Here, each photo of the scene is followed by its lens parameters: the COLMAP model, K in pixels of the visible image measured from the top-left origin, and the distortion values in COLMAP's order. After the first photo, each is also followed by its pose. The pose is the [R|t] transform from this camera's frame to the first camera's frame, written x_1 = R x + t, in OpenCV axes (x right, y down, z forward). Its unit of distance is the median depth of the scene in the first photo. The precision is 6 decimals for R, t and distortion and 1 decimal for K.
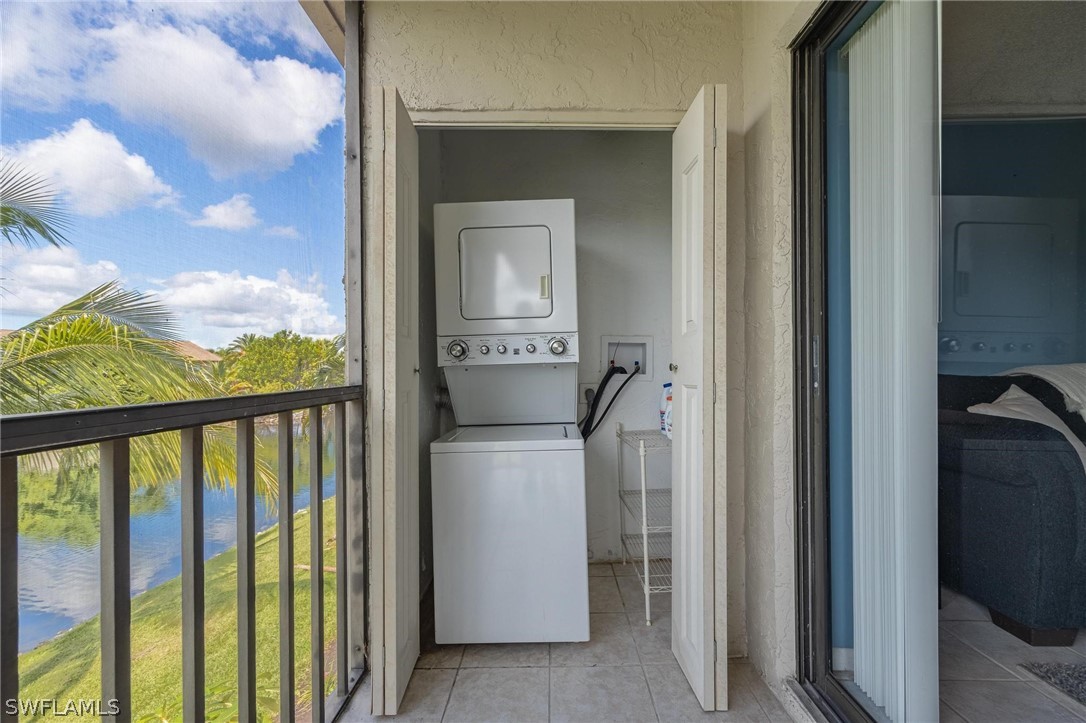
lens RADIAL K [[438.8, 0, 548.0], [0, 438.8, 365.8], [0, 0, 1]] dist [0.000107, 0.000057]
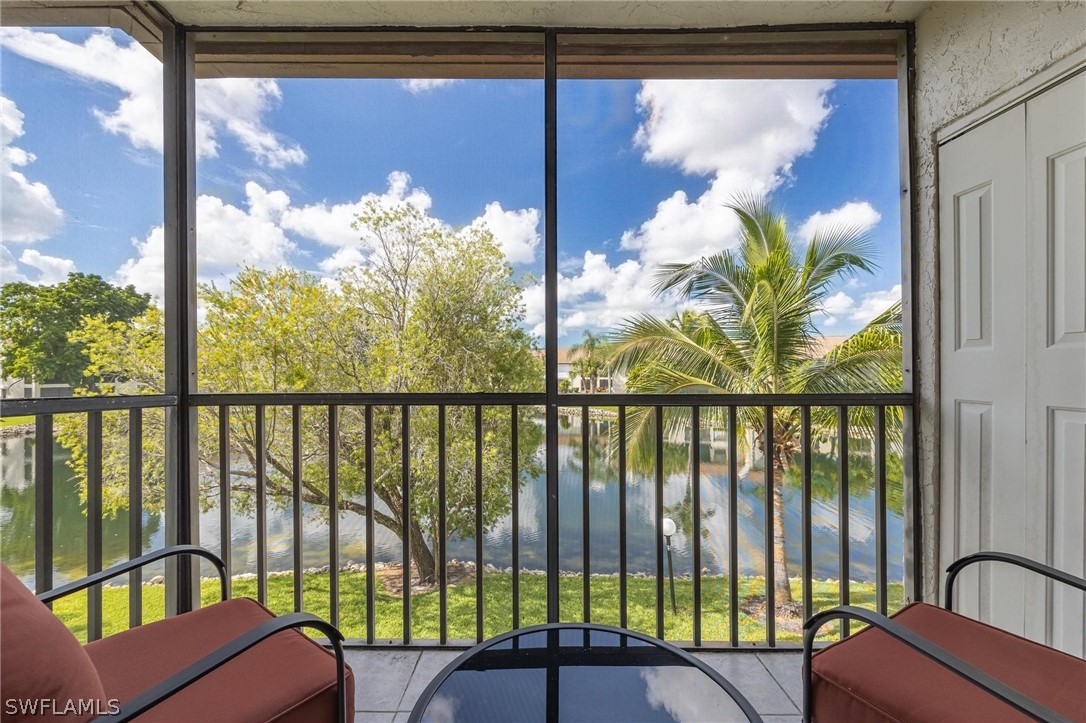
lens RADIAL K [[444.9, 0, 533.0], [0, 444.9, 369.8], [0, 0, 1]] dist [0.000271, 0.000043]
pose [[0.003652, 0.006725, -0.999971, 0.692399], [0.006531, 0.999956, 0.006749, -0.027350], [0.999972, -0.006555, 0.003608, 0.028814]]
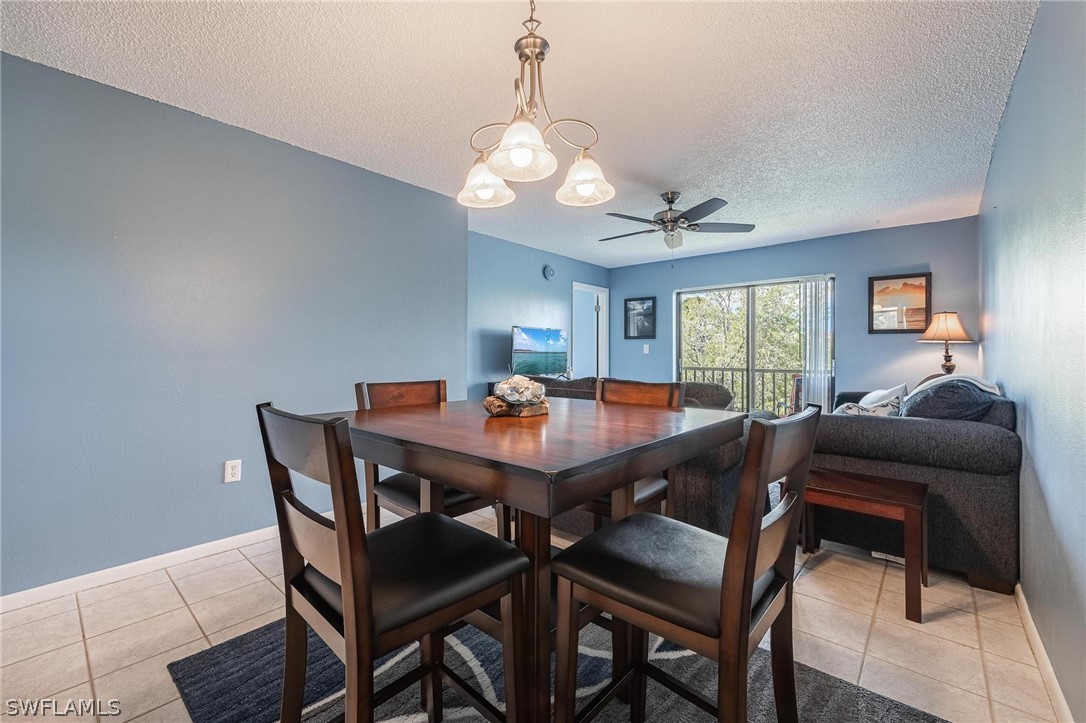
lens RADIAL K [[447.7, 0, 530.0], [0, 447.7, 353.3], [0, 0, 1]] dist [-0.000726, -0.000129]
pose [[-0.666205, 0.003776, -0.745759, 4.039164], [0.005434, 0.999985, 0.000209, -0.115022], [0.745749, -0.003914, -0.666216, 1.293961]]
